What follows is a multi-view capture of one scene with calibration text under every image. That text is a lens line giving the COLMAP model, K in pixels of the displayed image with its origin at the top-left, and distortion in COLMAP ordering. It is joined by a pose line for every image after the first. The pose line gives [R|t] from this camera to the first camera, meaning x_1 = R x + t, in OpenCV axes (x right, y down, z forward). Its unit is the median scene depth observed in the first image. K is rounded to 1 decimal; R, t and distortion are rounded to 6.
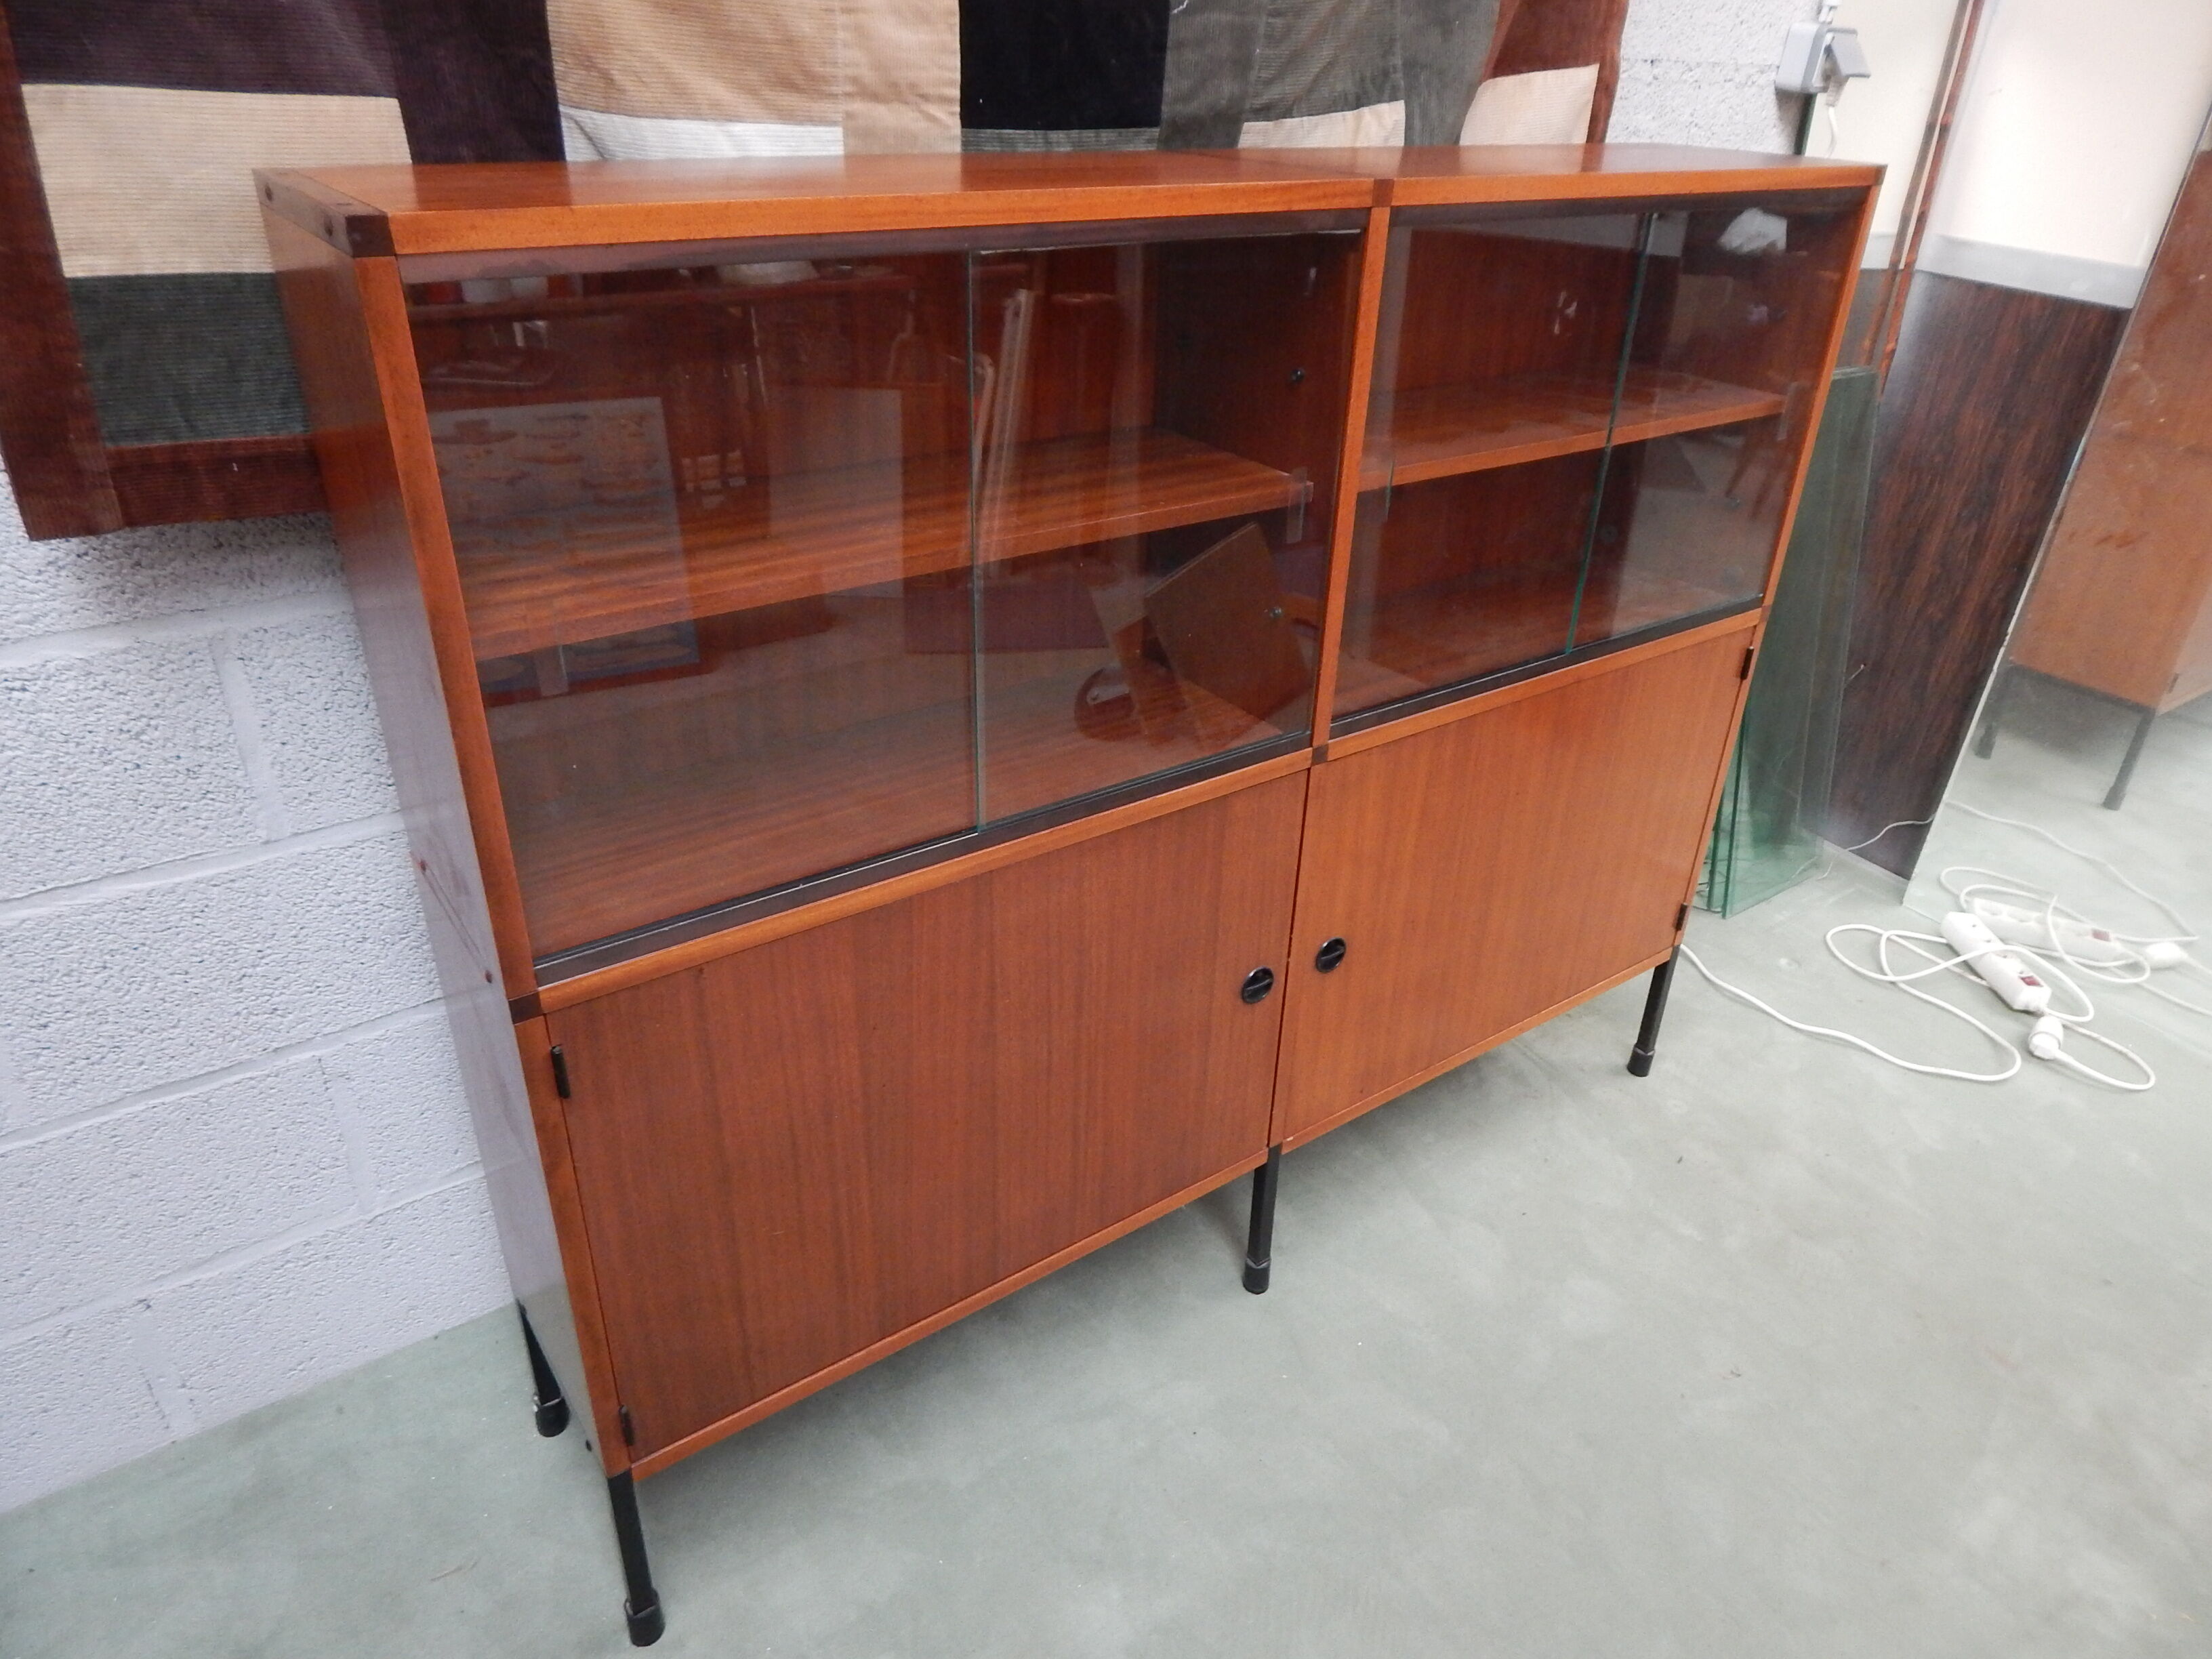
lens RADIAL K [[1465.0, 0, 1133.1], [0, 1465.0, 813.6], [0, 0, 1]] dist [-0.006617, -0.001074]
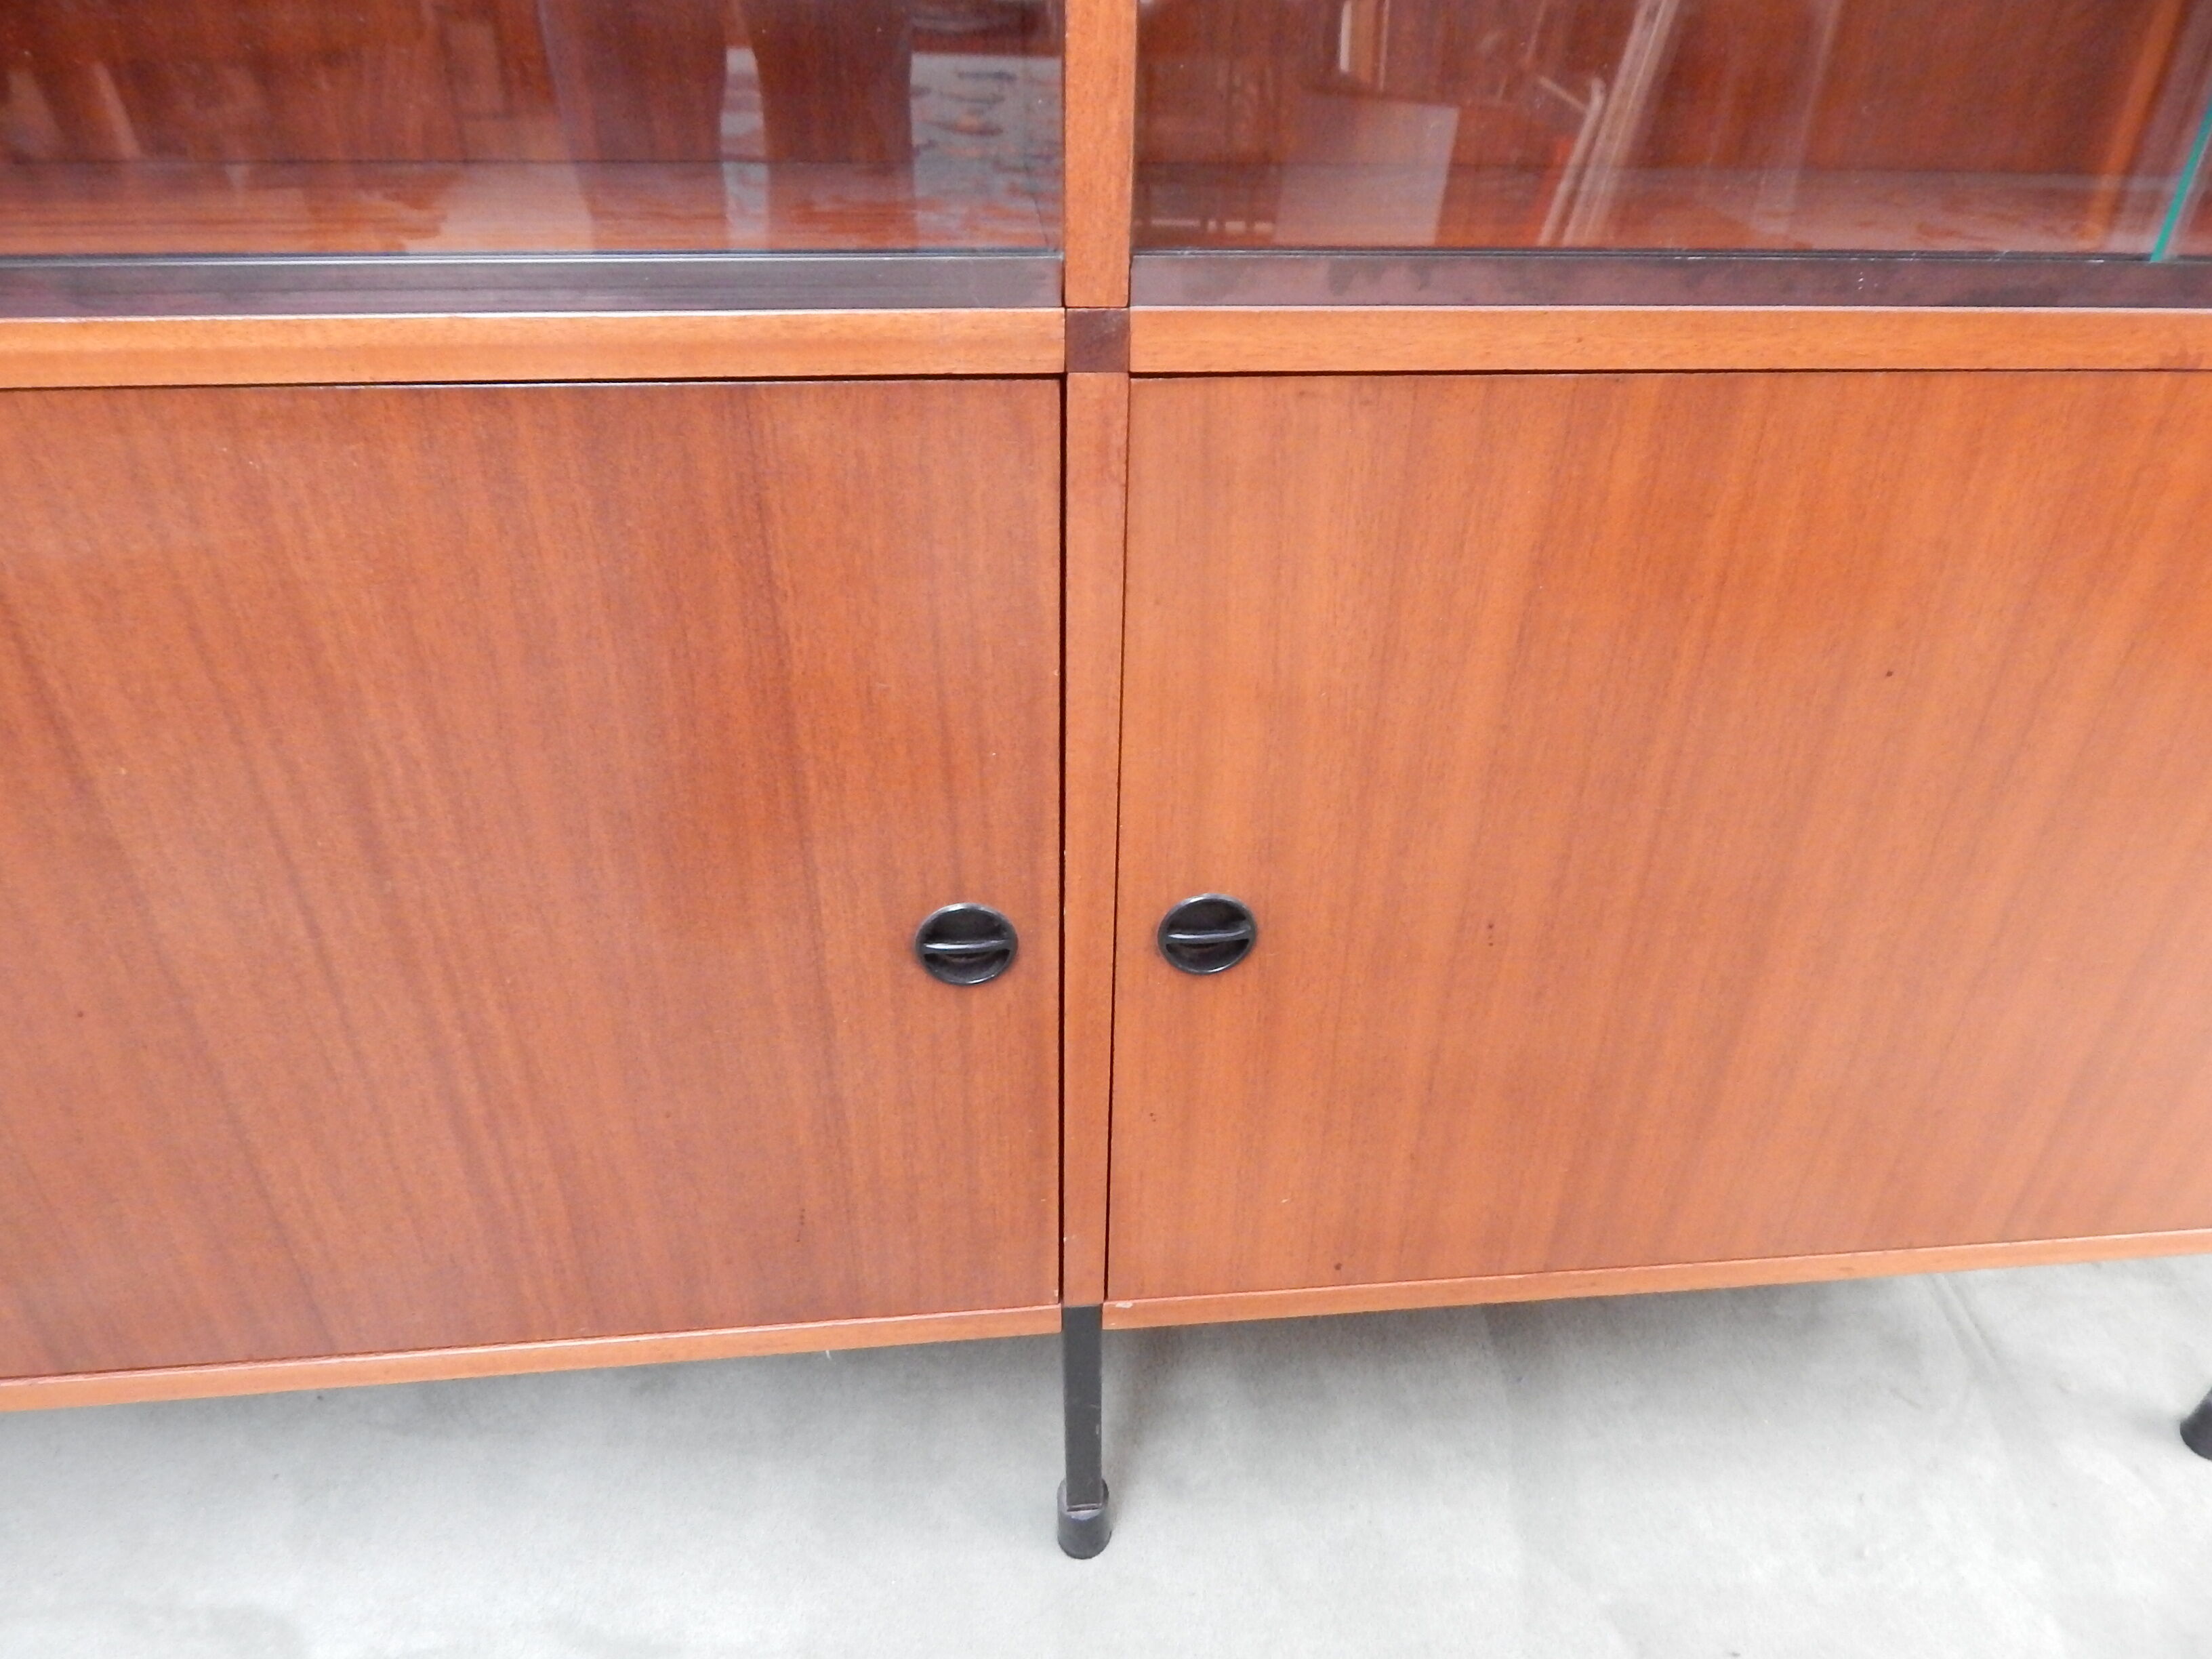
lens RADIAL K [[1465.0, 0, 1126.6], [0, 1465.0, 835.1], [0, 0, 1]] dist [-0.006617, -0.001074]
pose [[0.861507, 0.266296, -0.432309, 0.346327], [-0.232980, 0.963831, 0.129421, 0.028066], [0.451138, -0.010777, 0.892389, 0.775161]]
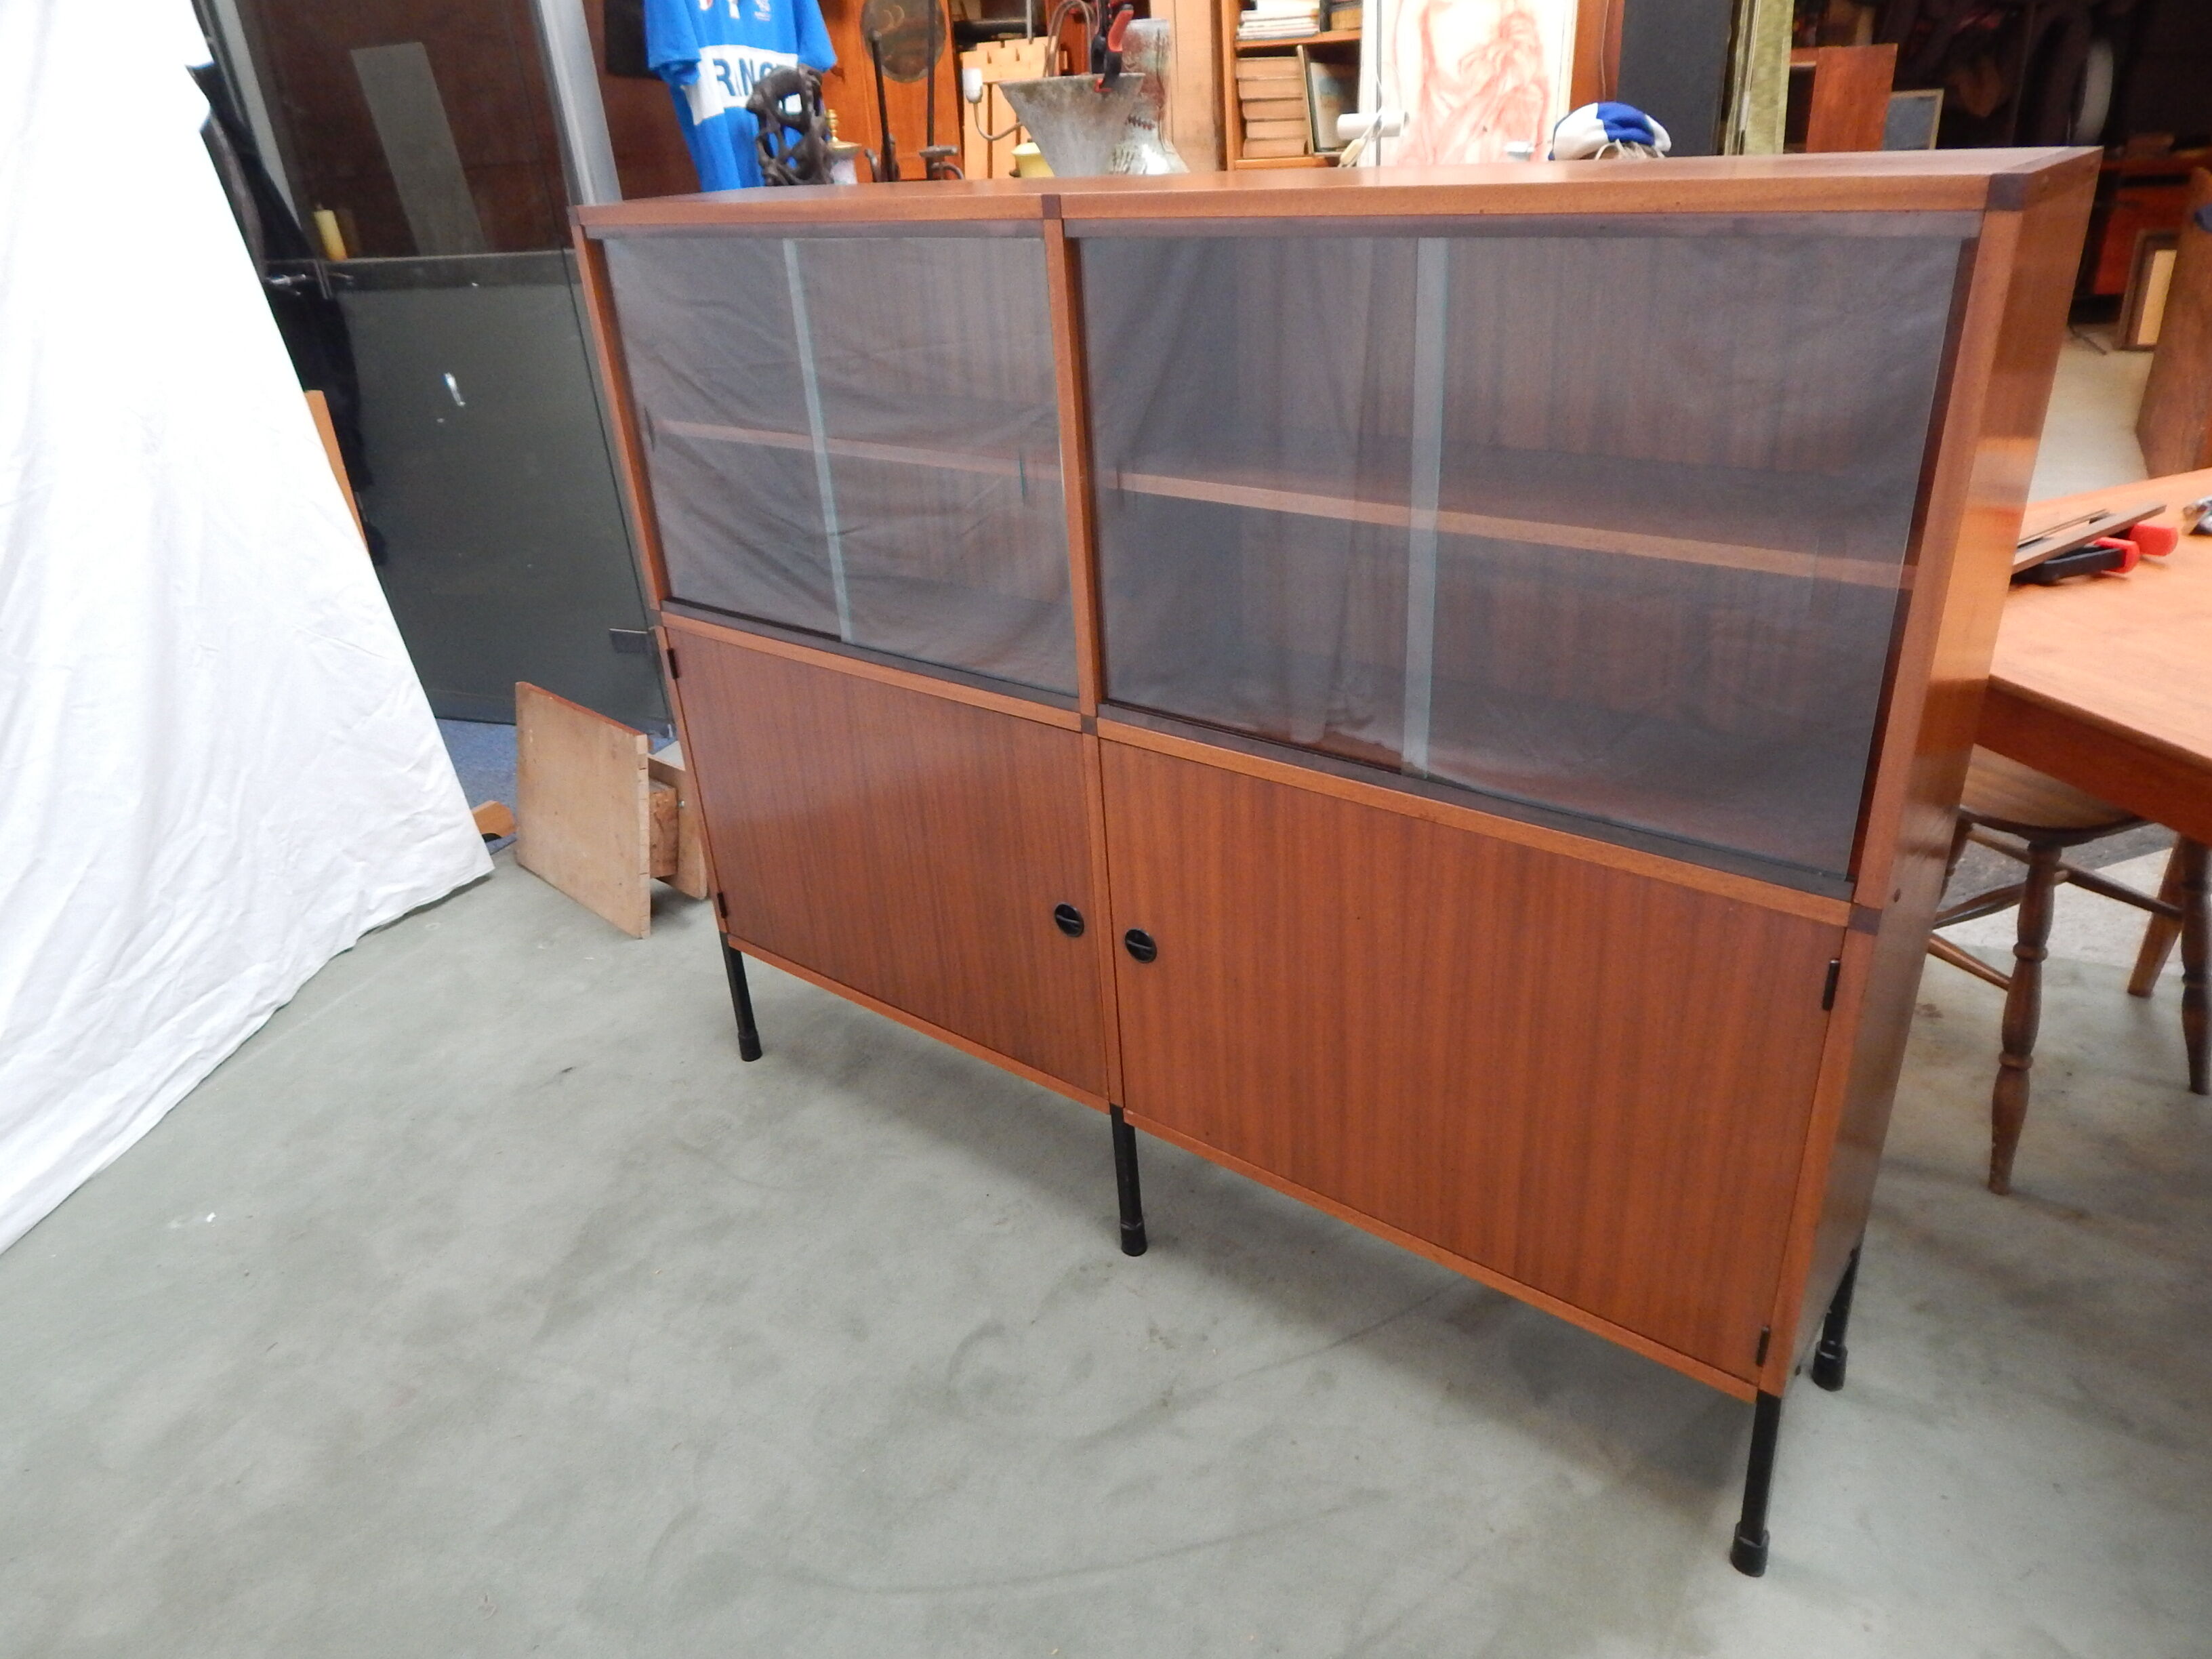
lens RADIAL K [[1465.0, 0, 1115.2], [0, 1465.0, 819.1], [0, 0, 1]] dist [-0.006617, -0.001074]
pose [[0.262757, 0.372267, -0.890155, 1.245304], [-0.397911, 0.882274, 0.251515, -0.287712], [0.878991, 0.288115, 0.379953, 0.696069]]
